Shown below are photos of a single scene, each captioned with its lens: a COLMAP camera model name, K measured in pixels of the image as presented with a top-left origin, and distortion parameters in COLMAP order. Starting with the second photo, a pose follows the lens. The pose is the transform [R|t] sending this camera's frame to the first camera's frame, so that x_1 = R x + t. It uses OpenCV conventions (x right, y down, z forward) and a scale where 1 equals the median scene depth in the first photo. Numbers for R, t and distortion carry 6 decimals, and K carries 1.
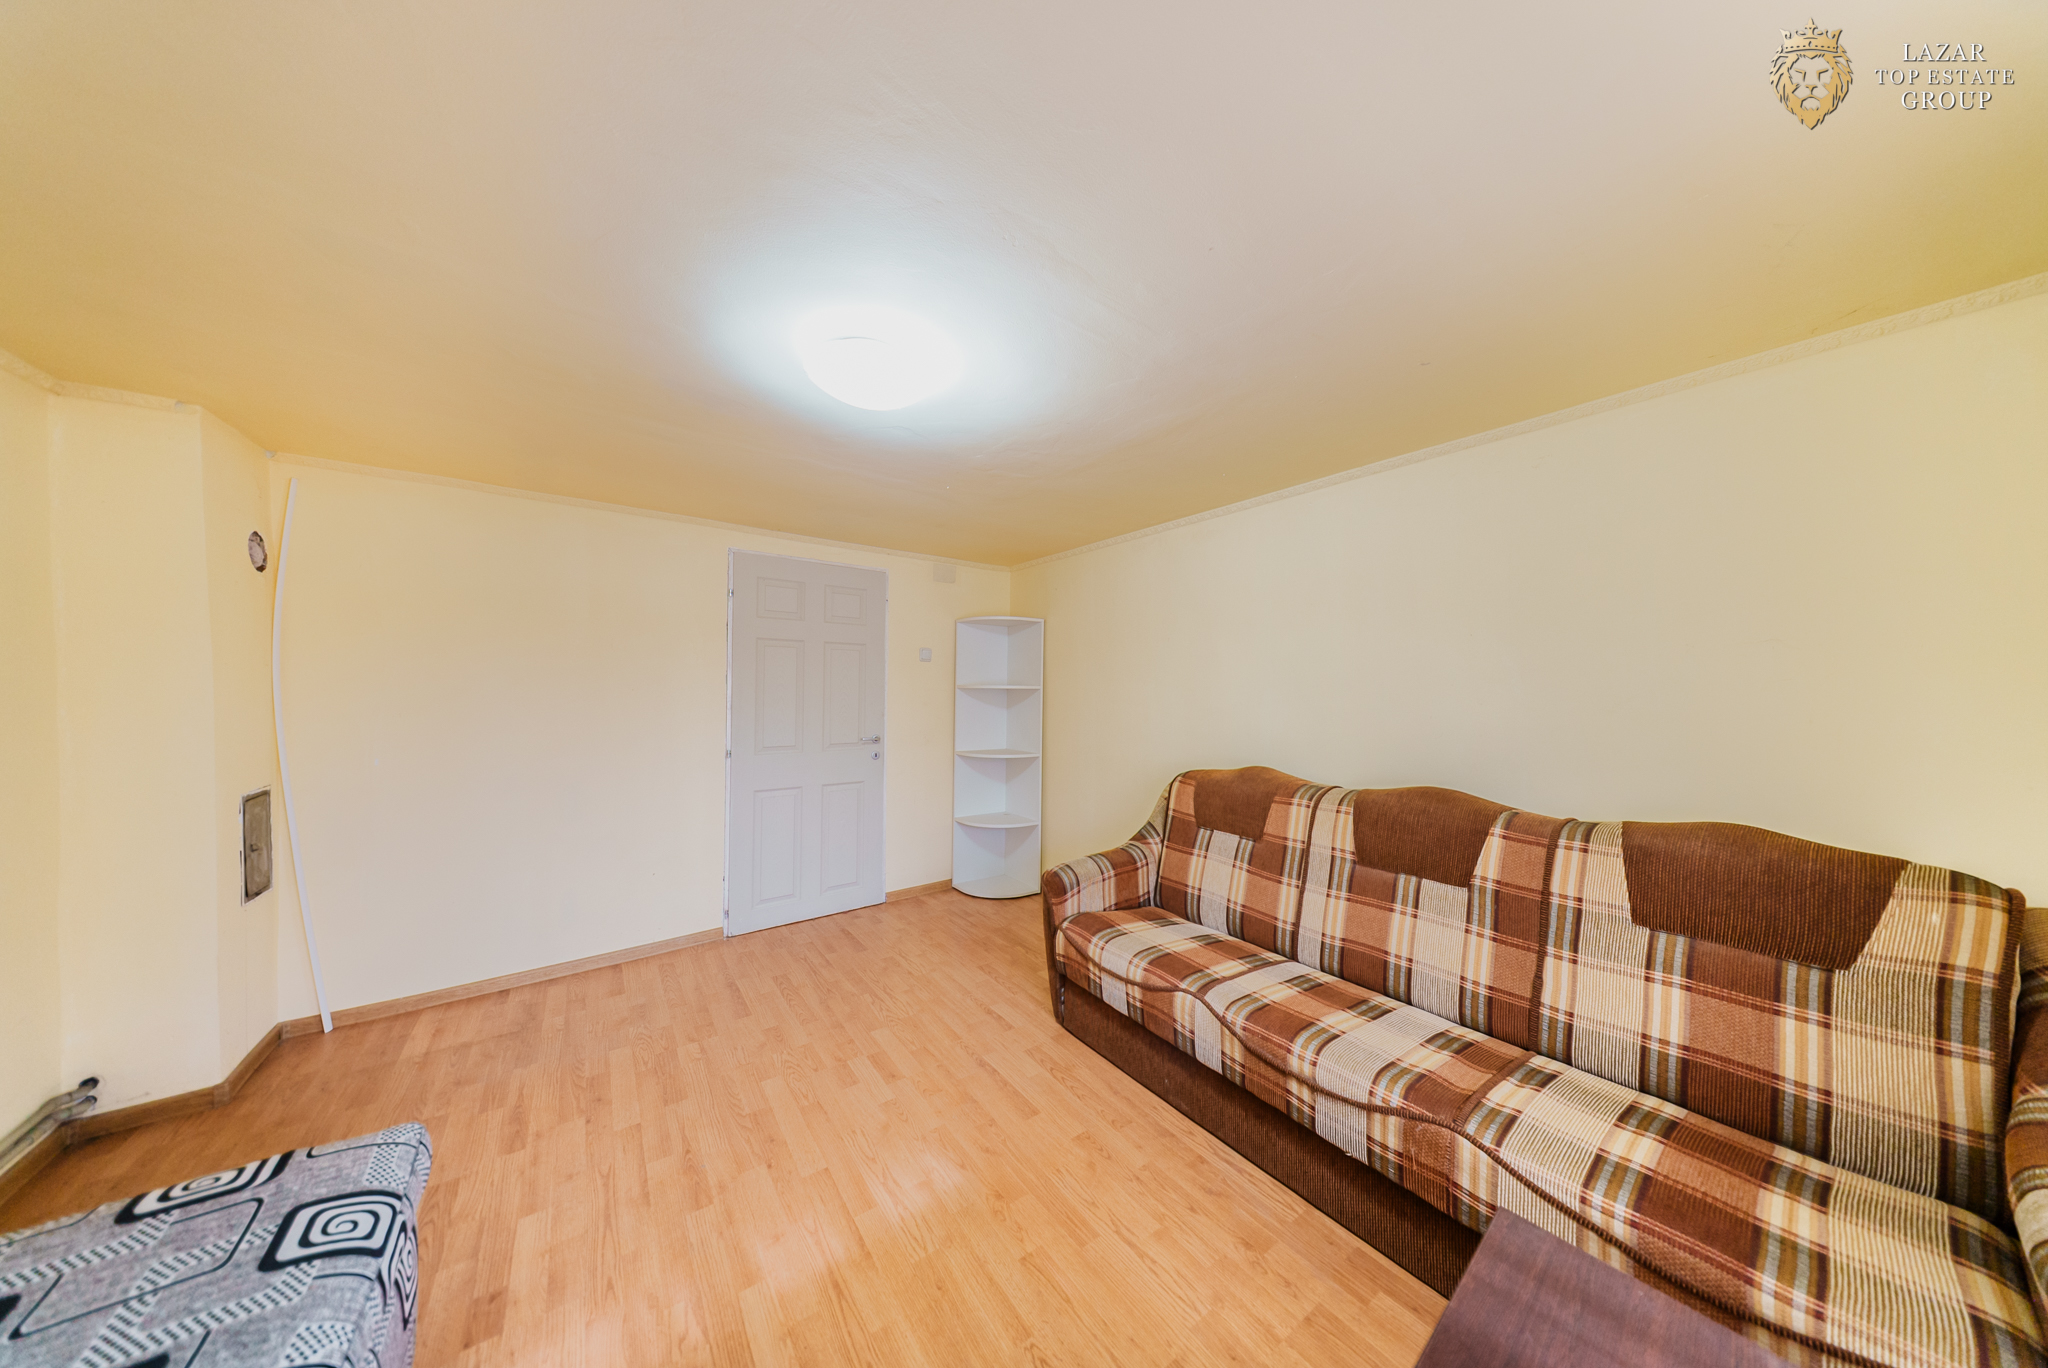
lens RADIAL K [[609.3, 0, 1031.9], [0, 609.3, 680.9], [0, 0, 1]] dist [0.001779, -0.001067]
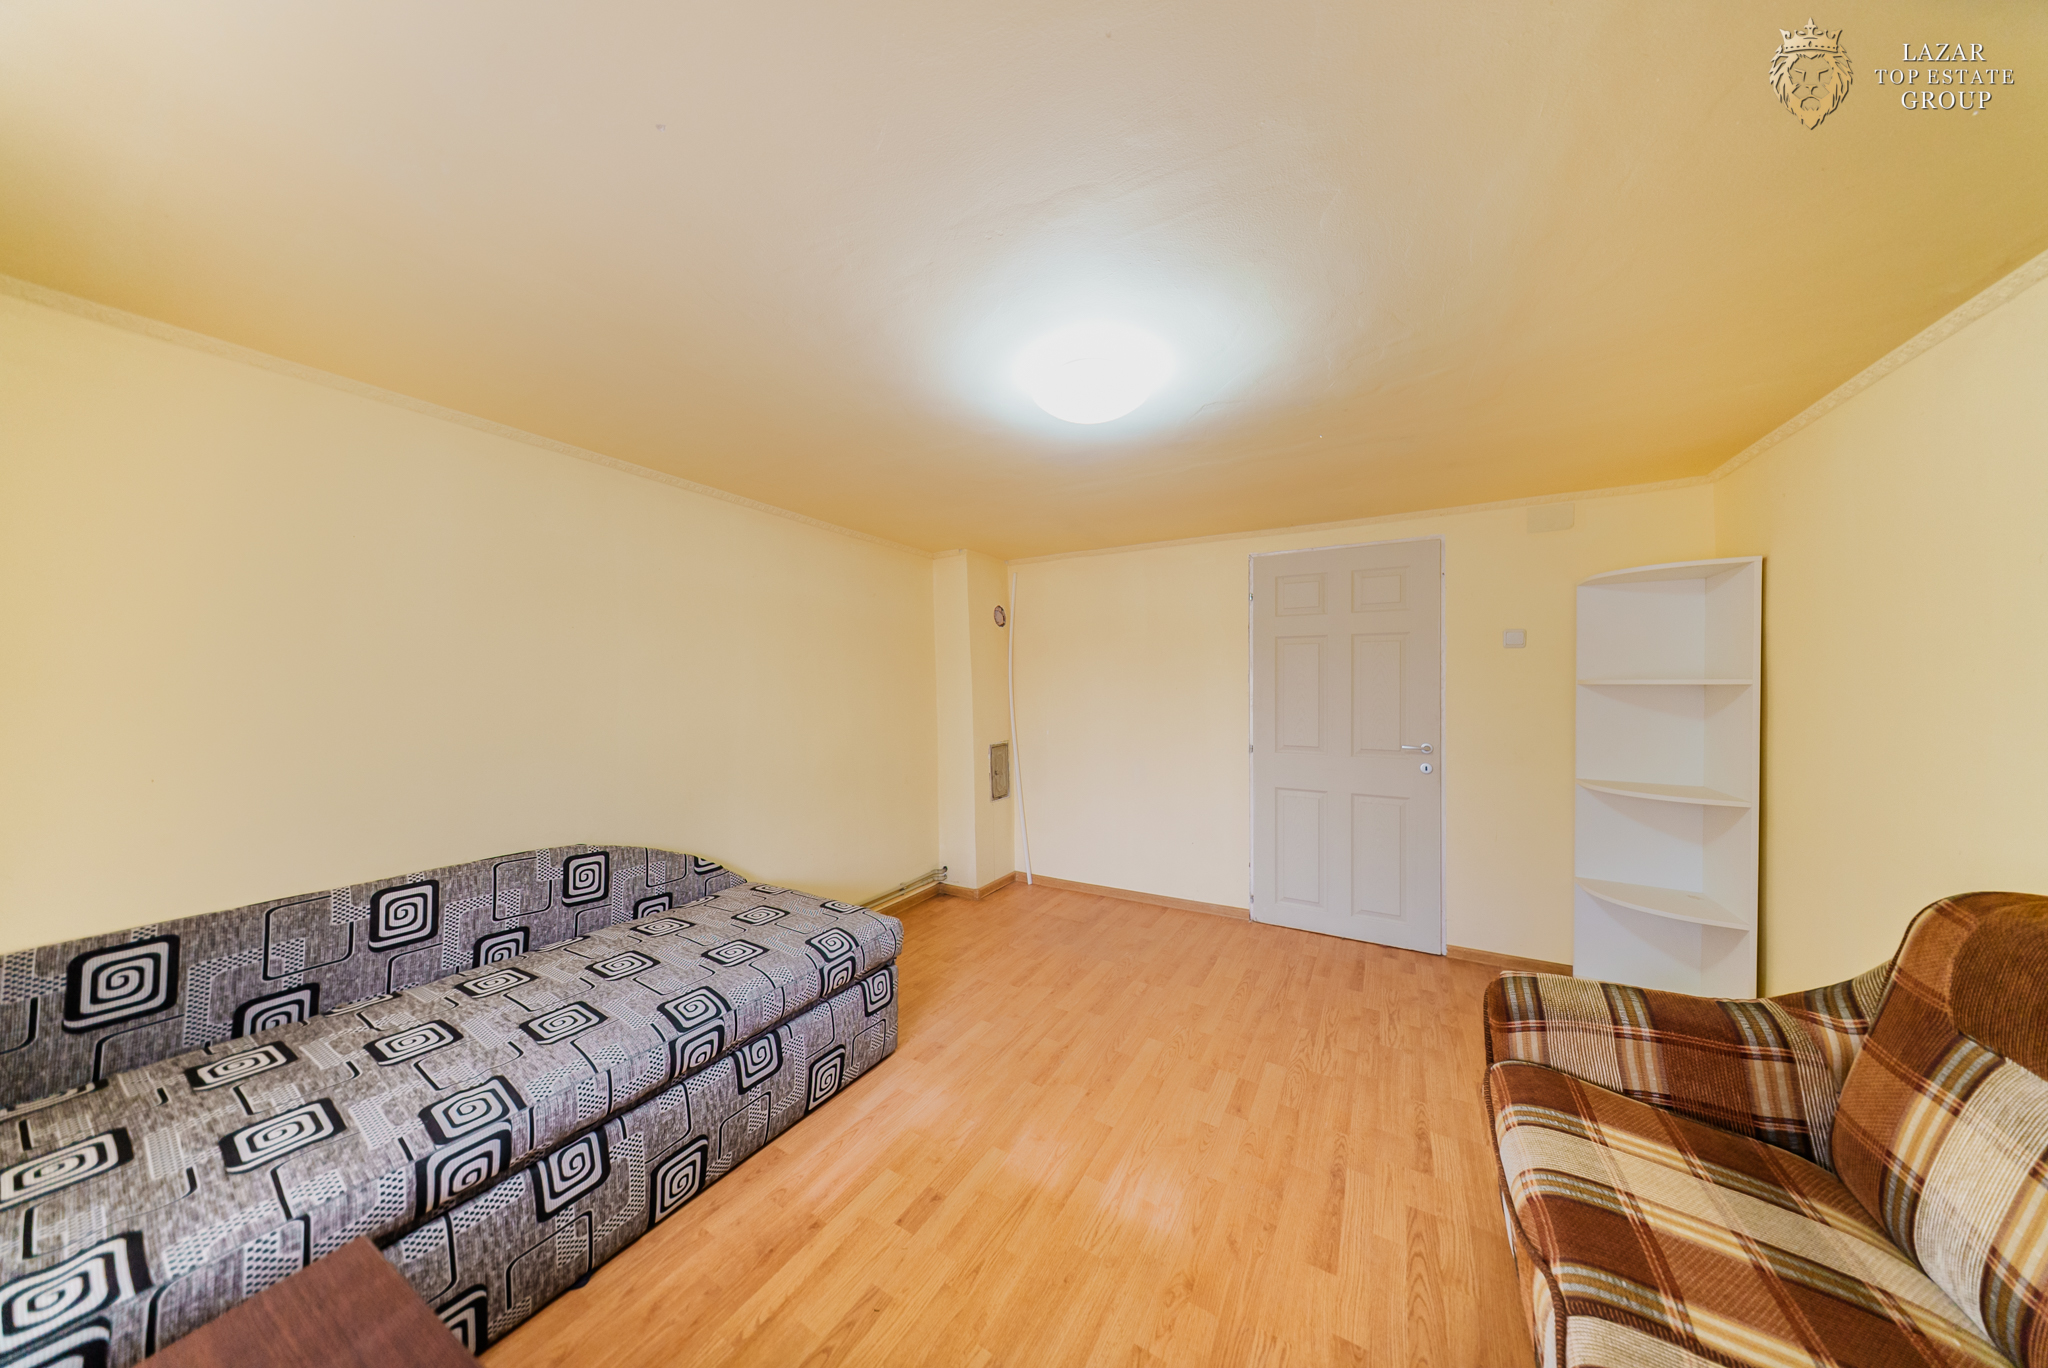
lens RADIAL K [[601.4, 0, 1031.1], [0, 601.4, 684.1], [0, 0, 1]] dist [0.010699, -0.004219]
pose [[0.397471, -0.008251, -0.917577, 0.473867], [0.019177, 0.999816, -0.000683, 0.001425], [0.917414, -0.017325, 0.397556, 0.351939]]
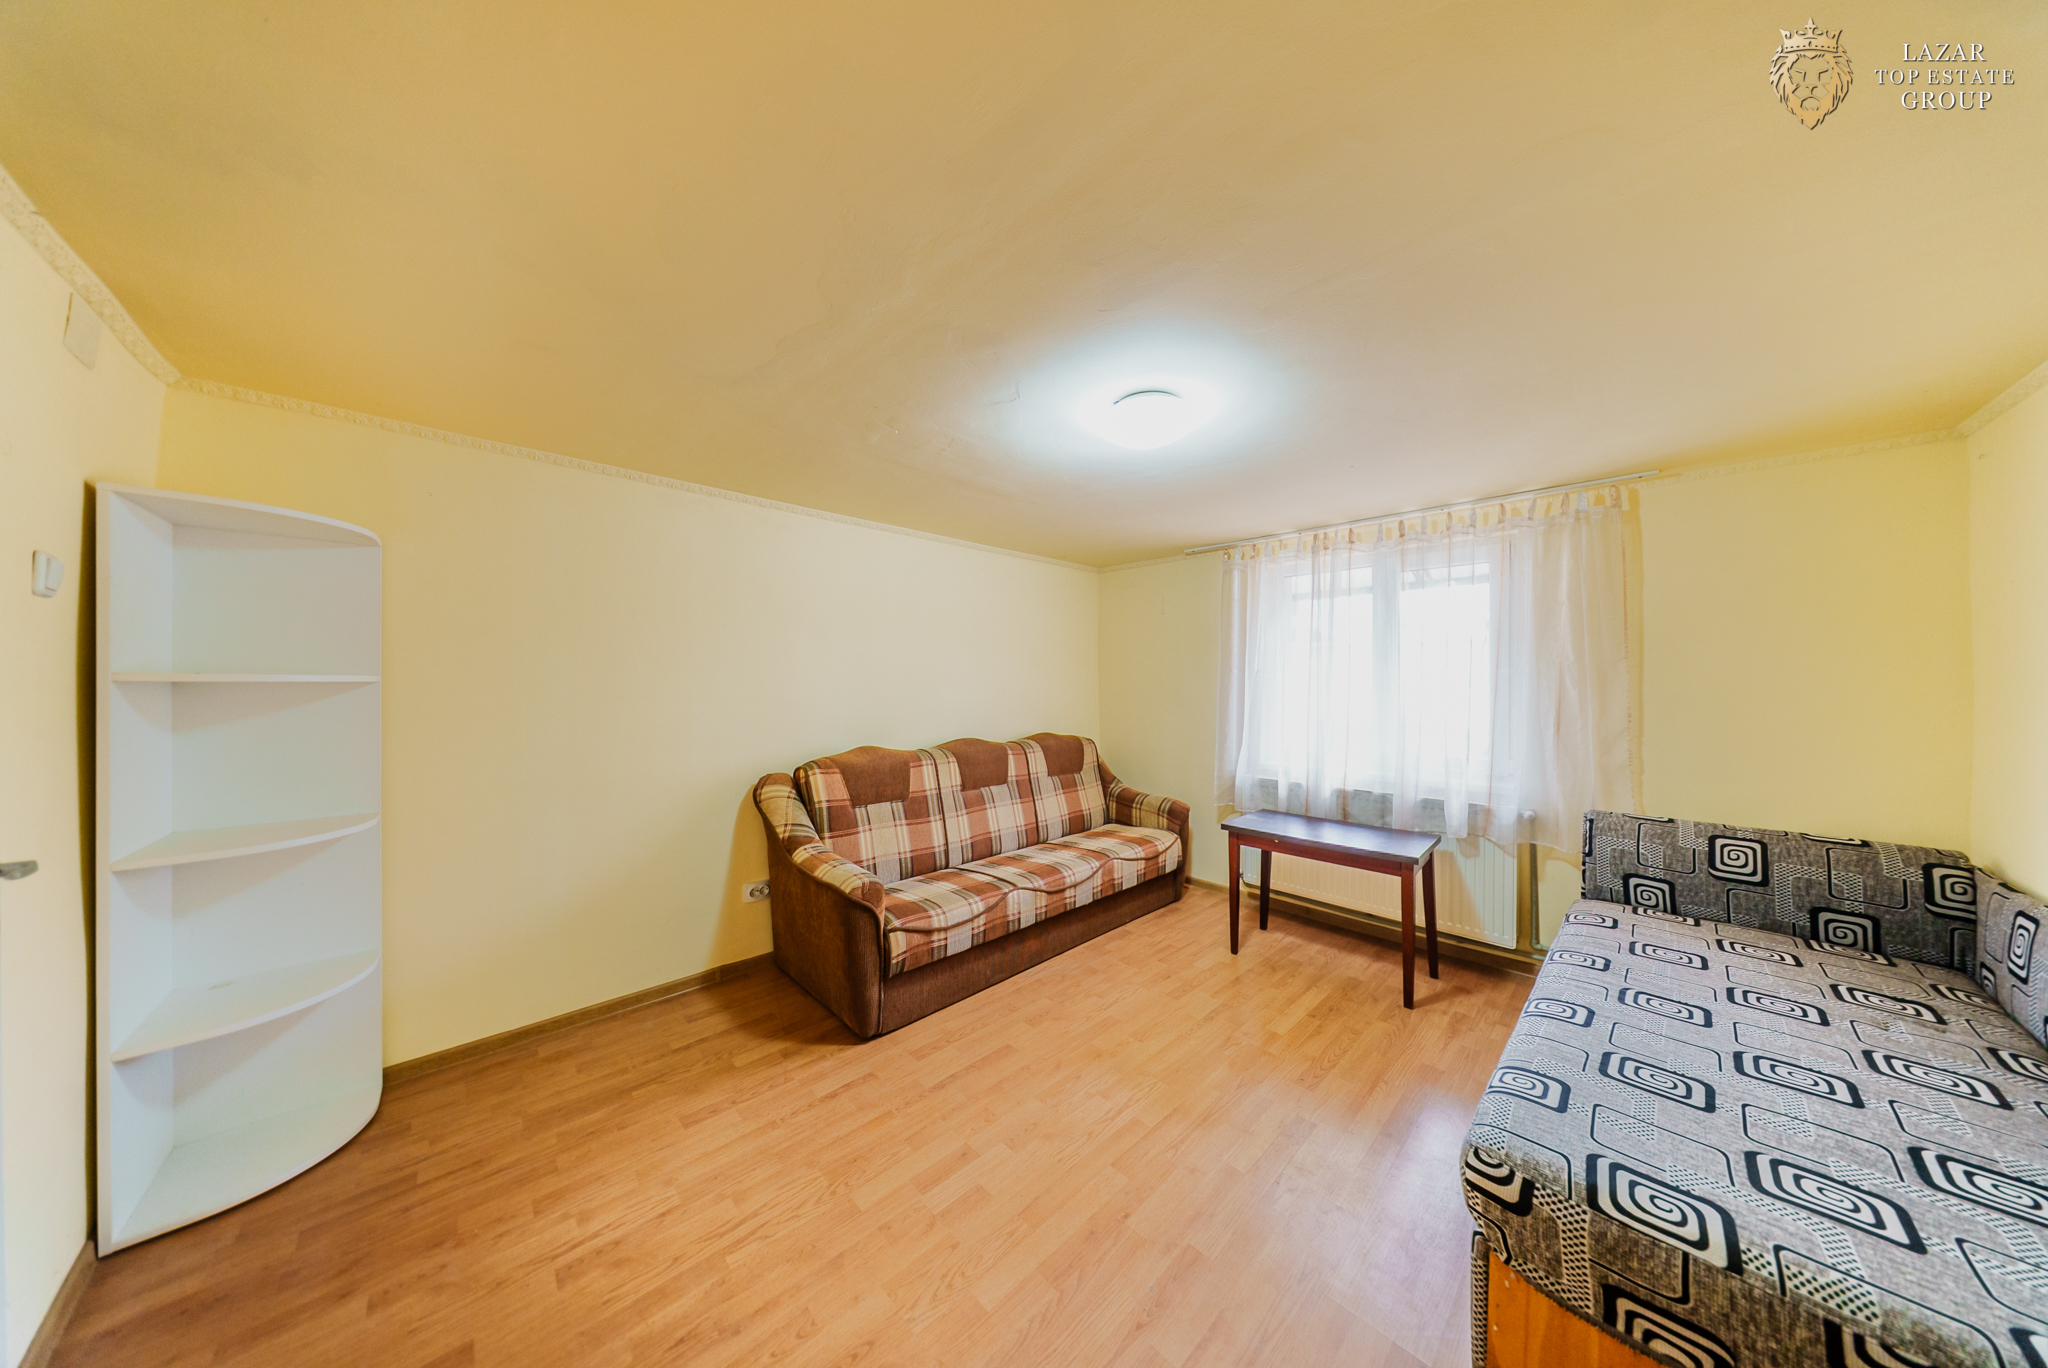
lens RADIAL K [[601.4, 0, 1031.1], [0, 601.4, 684.1], [0, 0, 1]] dist [0.010699, -0.004219]
pose [[-0.144078, -0.010658, 0.989509, -1.012164], [-0.022248, 0.999724, 0.007528, 0.000745], [-0.989316, -0.020930, -0.144275, 1.007352]]
